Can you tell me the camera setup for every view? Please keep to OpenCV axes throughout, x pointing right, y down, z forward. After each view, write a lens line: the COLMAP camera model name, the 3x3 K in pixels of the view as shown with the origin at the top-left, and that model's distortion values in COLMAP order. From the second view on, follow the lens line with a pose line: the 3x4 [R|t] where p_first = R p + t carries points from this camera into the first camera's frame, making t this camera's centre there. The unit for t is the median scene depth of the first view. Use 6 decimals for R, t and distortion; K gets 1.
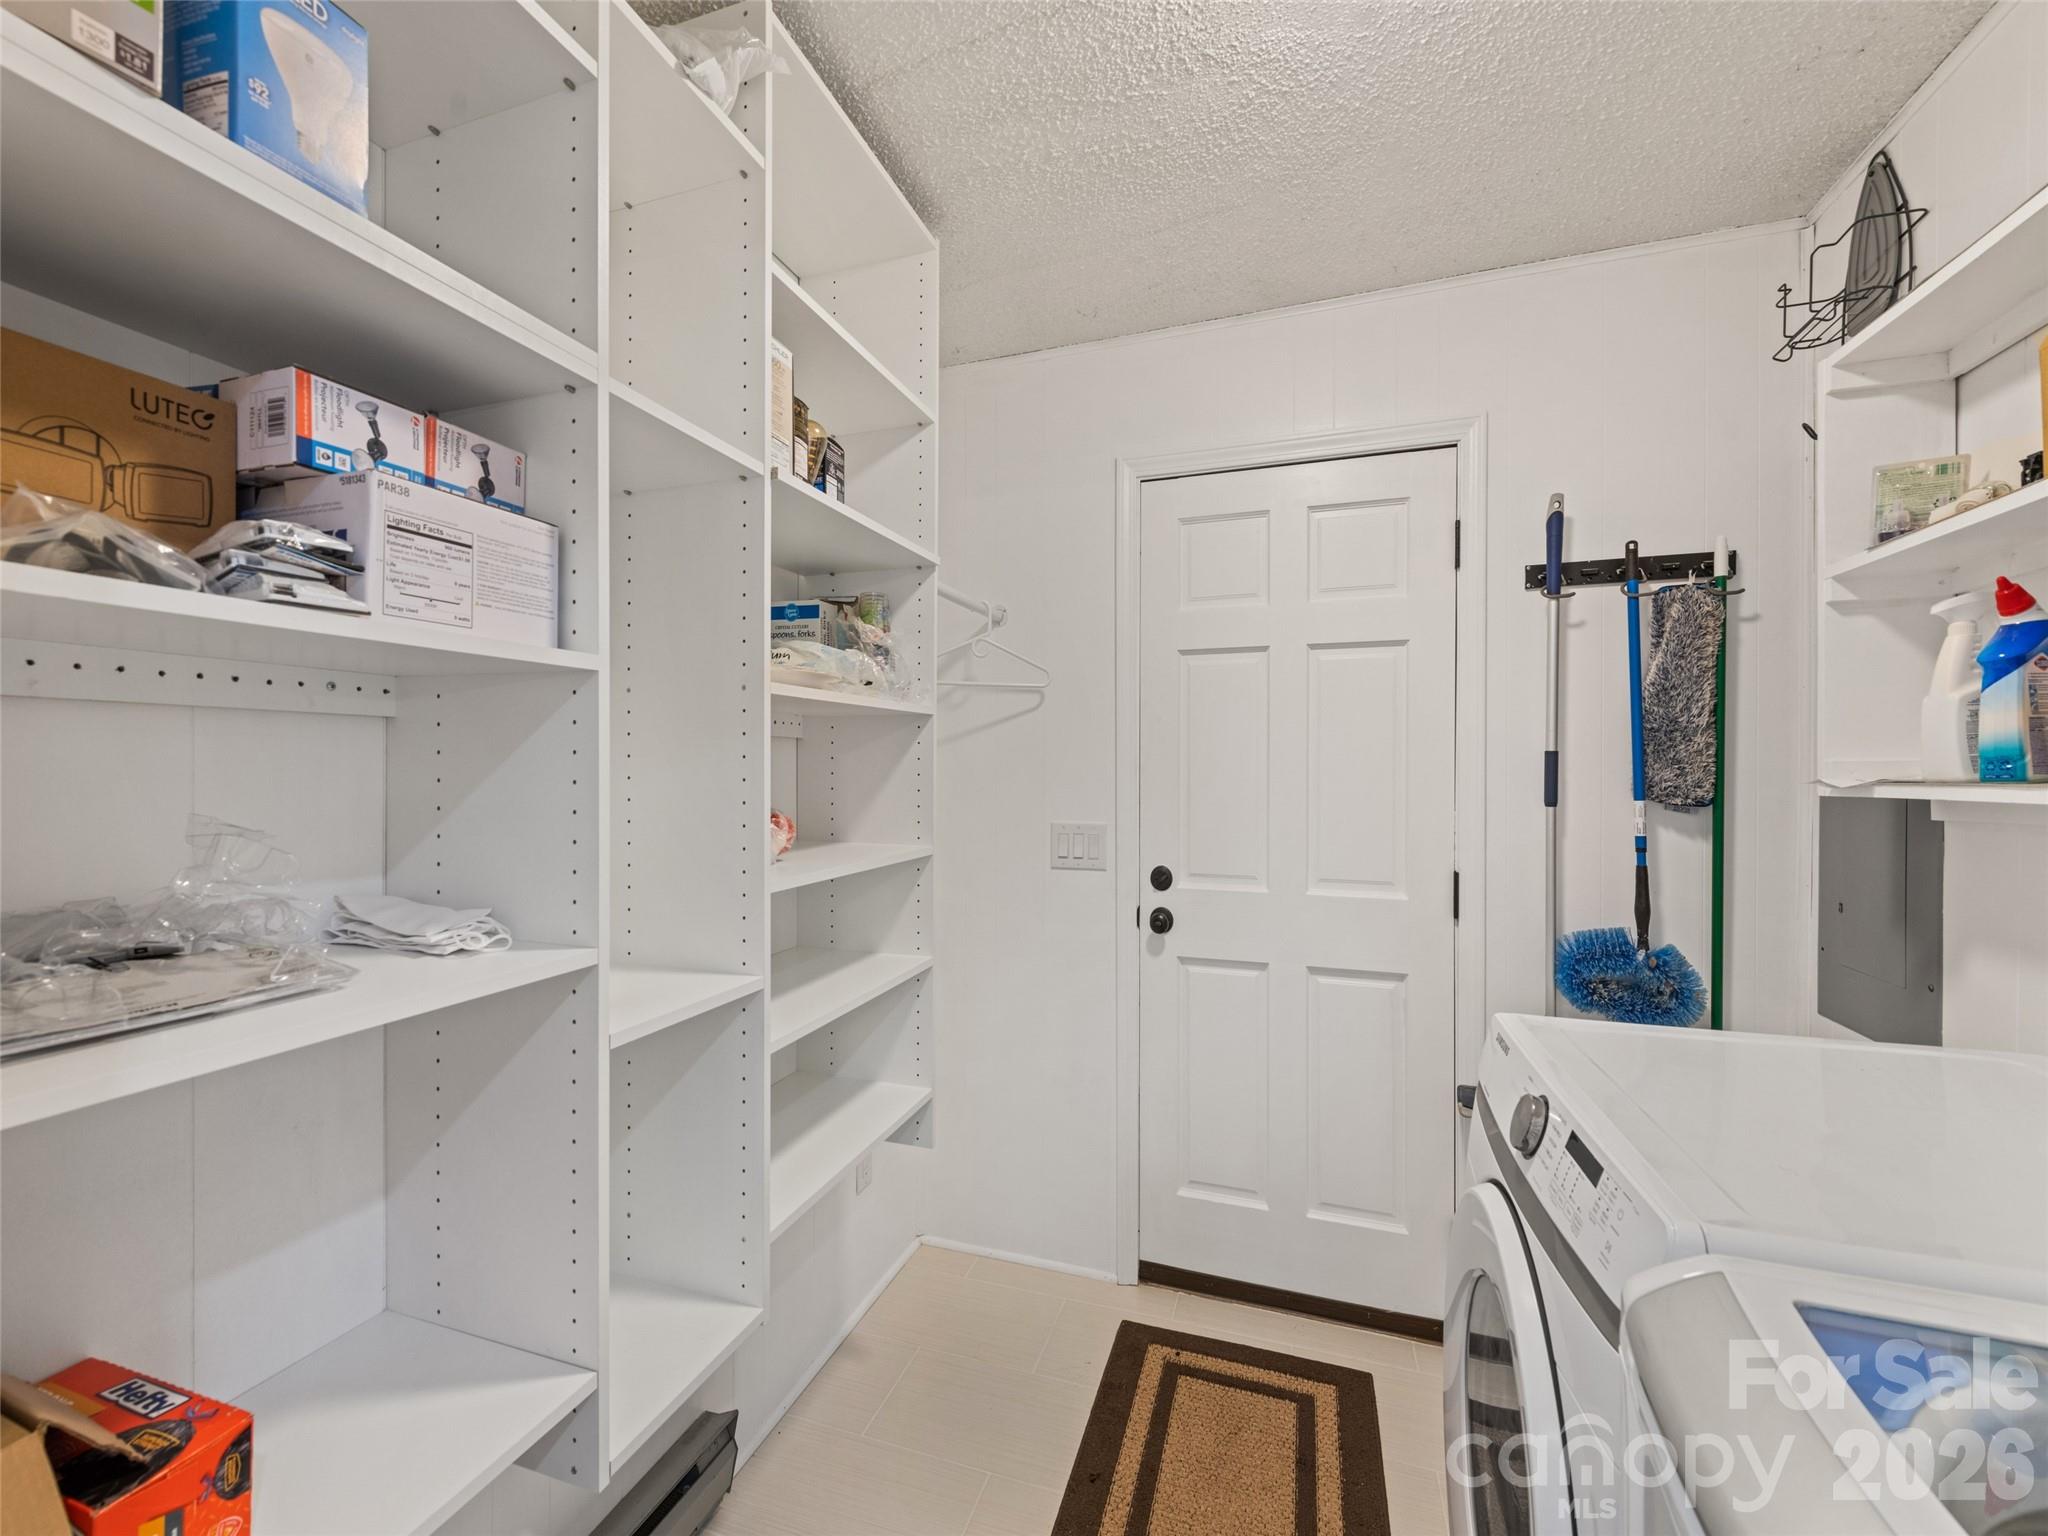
lens RADIAL K [[873.5, 0, 1005.3], [0, 873.5, 764.7], [0, 0, 1]] dist [0.018866, -0.007486]
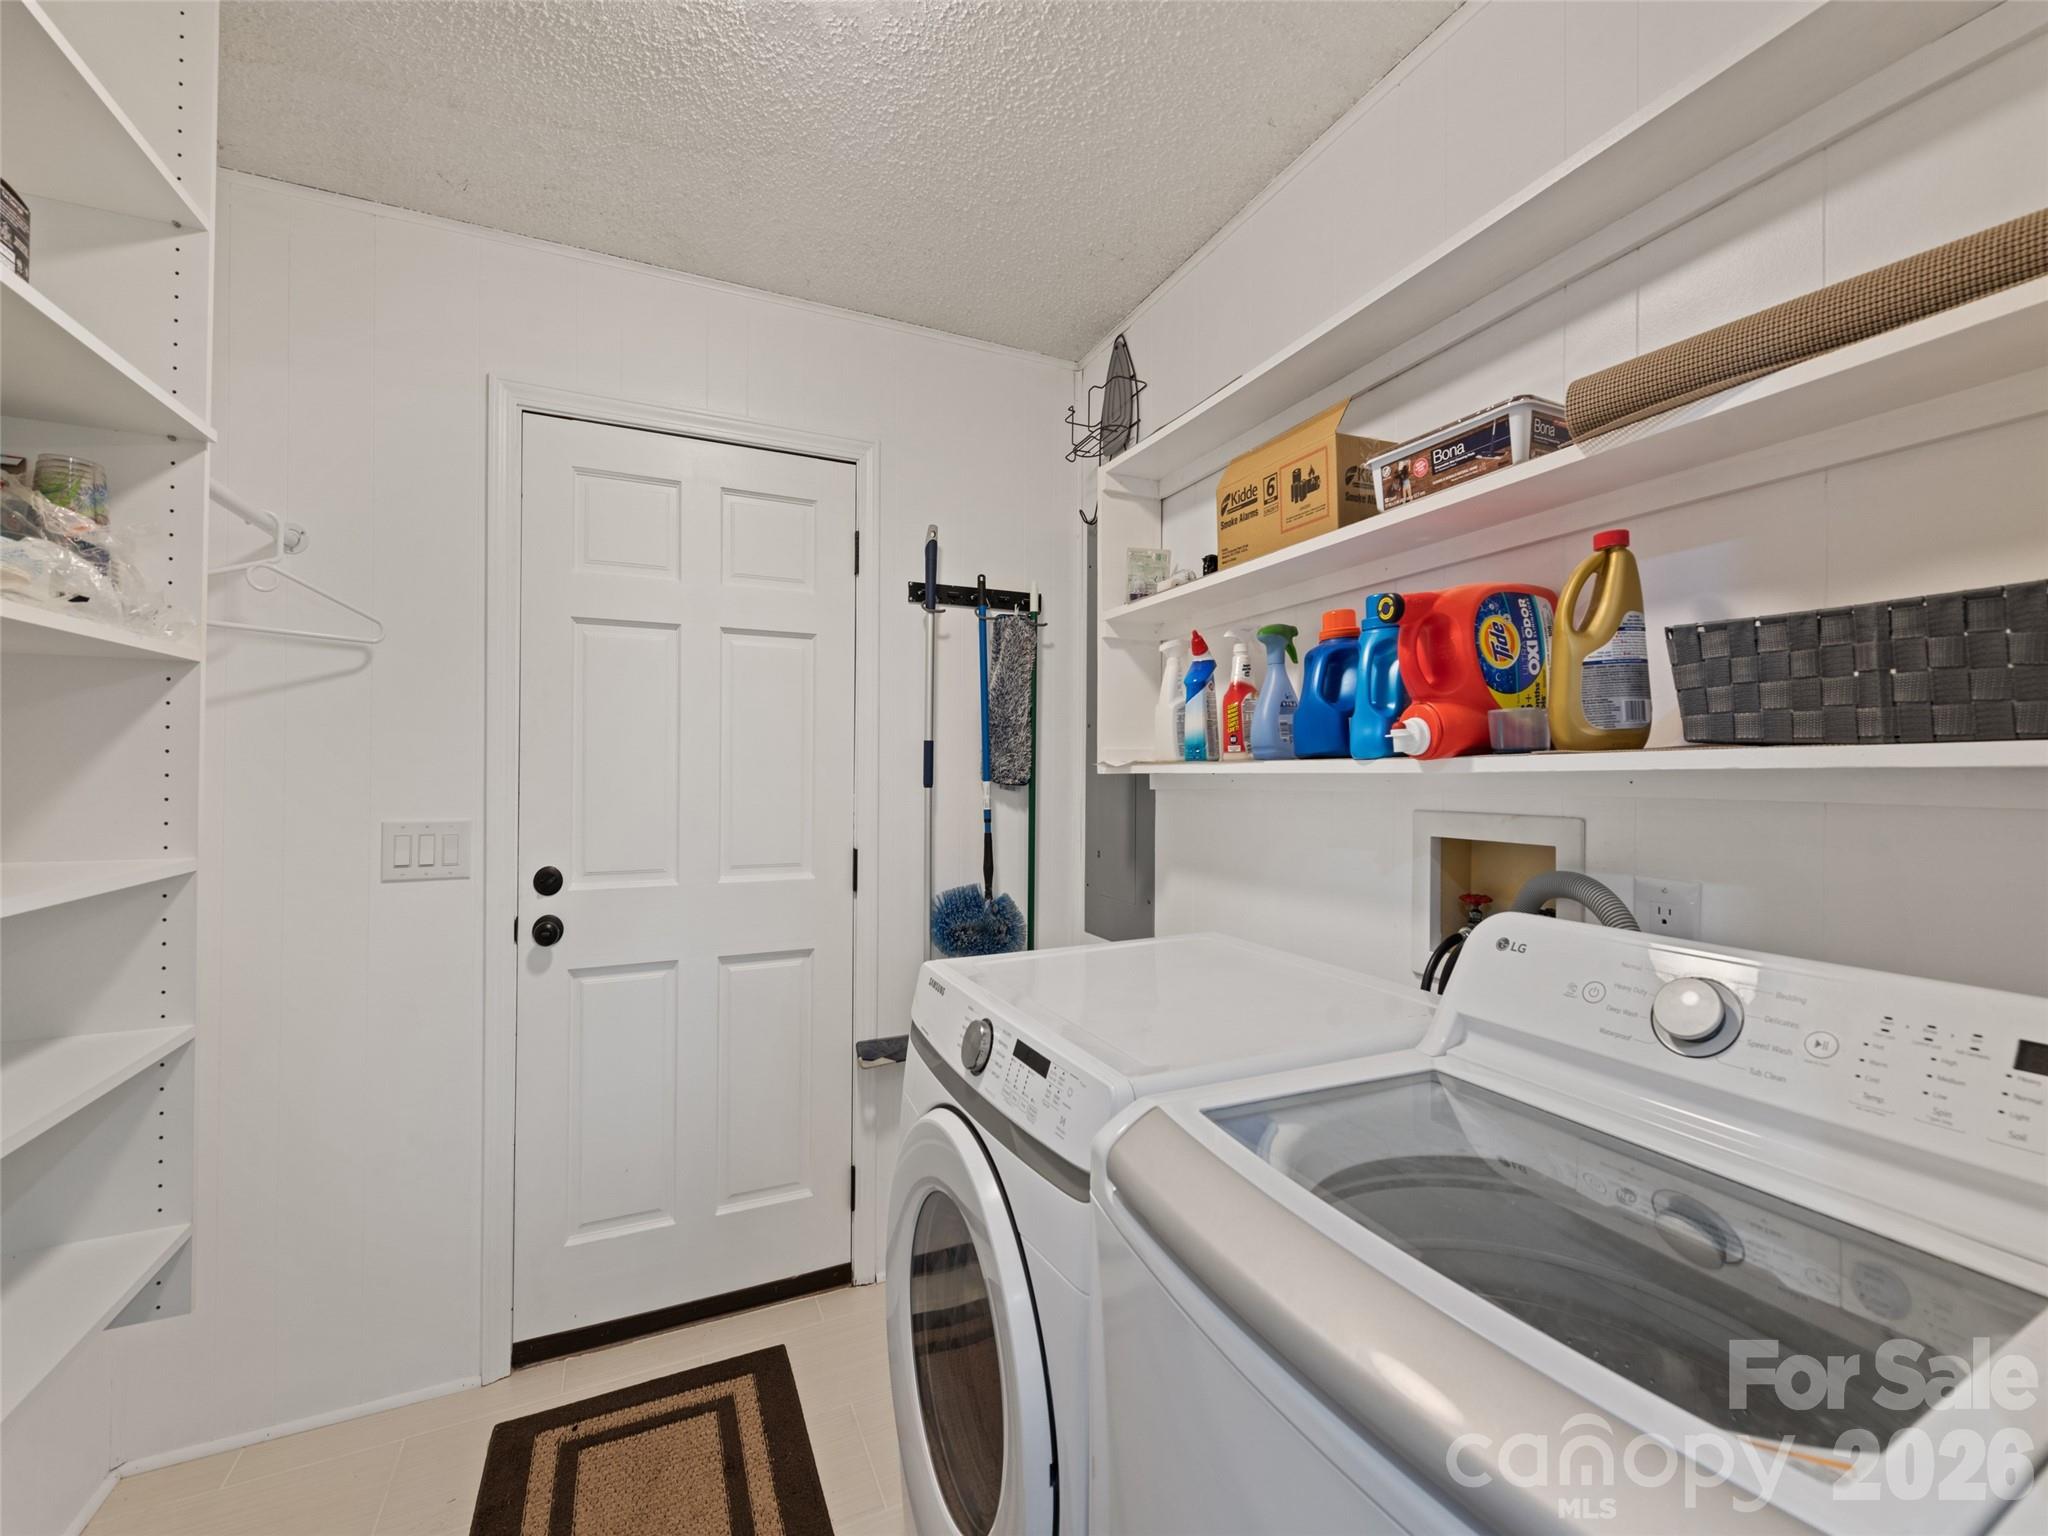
lens RADIAL K [[873.5, 0, 1005.3], [0, 873.5, 764.7], [0, 0, 1]] dist [0.018866, -0.007486]
pose [[0.706691, 0.011139, 0.707434, -0.144103], [-0.003446, 0.999918, -0.012302, 0.032246], [-0.707514, 0.006256, 0.706672, 0.099056]]
